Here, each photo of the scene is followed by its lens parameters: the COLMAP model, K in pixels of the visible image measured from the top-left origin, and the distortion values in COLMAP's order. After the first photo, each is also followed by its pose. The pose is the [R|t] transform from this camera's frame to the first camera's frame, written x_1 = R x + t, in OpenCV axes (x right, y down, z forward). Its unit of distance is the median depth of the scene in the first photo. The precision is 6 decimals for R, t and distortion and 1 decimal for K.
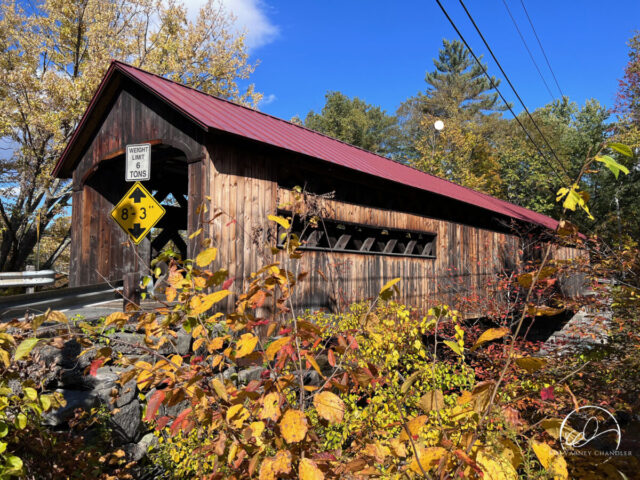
lens RADIAL K [[483.7, 0, 314.7], [0, 483.7, 239.3], [0, 0, 1]] dist [0.040295, -0.025583]
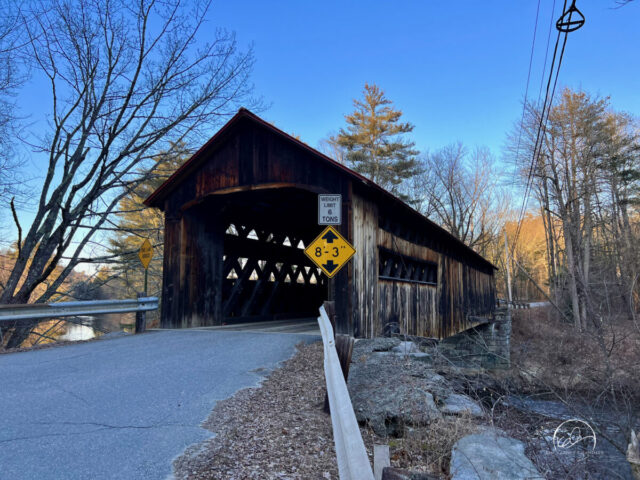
lens RADIAL K [[483.7, 0, 320.6], [0, 483.7, 239.4], [0, 0, 1]] dist [0.040295, -0.025583]
pose [[0.965256, 0.032061, 0.259331, -0.482946], [-0.022137, 0.998910, -0.041098, -0.023950], [-0.260365, 0.033930, 0.964914, -0.102119]]
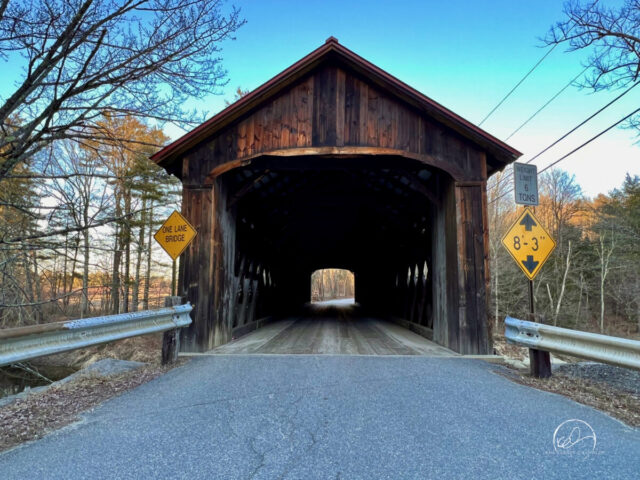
lens RADIAL K [[432.0, 0, 315.8], [0, 432.0, 237.4], [0, 0, 1]] dist [0.005498, -0.001392]
pose [[0.799209, 0.081322, 0.595527, -0.769844], [-0.052939, 0.996478, -0.065028, 0.003204], [-0.598718, 0.020444, 0.800699, 0.427754]]
